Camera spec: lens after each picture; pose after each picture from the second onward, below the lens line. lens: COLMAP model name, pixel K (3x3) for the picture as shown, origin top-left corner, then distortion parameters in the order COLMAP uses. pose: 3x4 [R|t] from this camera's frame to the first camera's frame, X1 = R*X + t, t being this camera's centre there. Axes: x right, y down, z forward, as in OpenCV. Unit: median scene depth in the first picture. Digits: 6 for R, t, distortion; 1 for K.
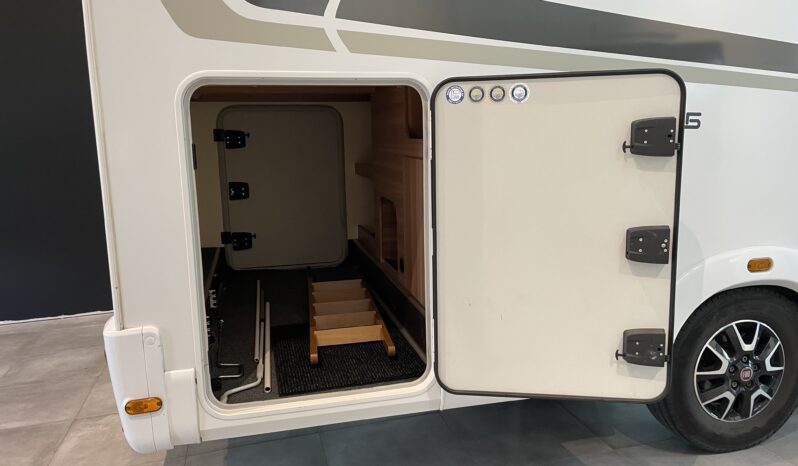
lens RADIAL K [[683.7, 0, 399.0], [0, 683.7, 233.0], [0, 0, 1]] dist [0.005953, -0.060699]
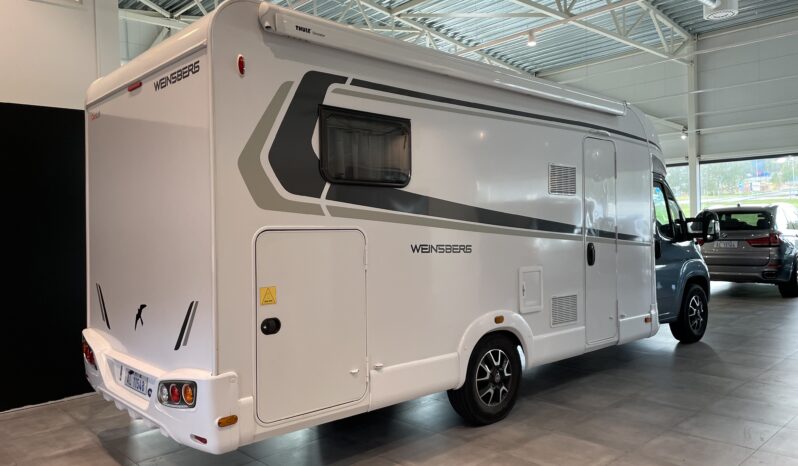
lens RADIAL K [[683.7, 0, 399.0], [0, 683.7, 233.0], [0, 0, 1]] dist [0.005953, -0.060699]
pose [[0.866917, 0.000086, 0.498452, -0.699405], [0.093239, 0.982321, -0.162332, 0.092153], [-0.489654, 0.187204, 0.851583, -0.591370]]
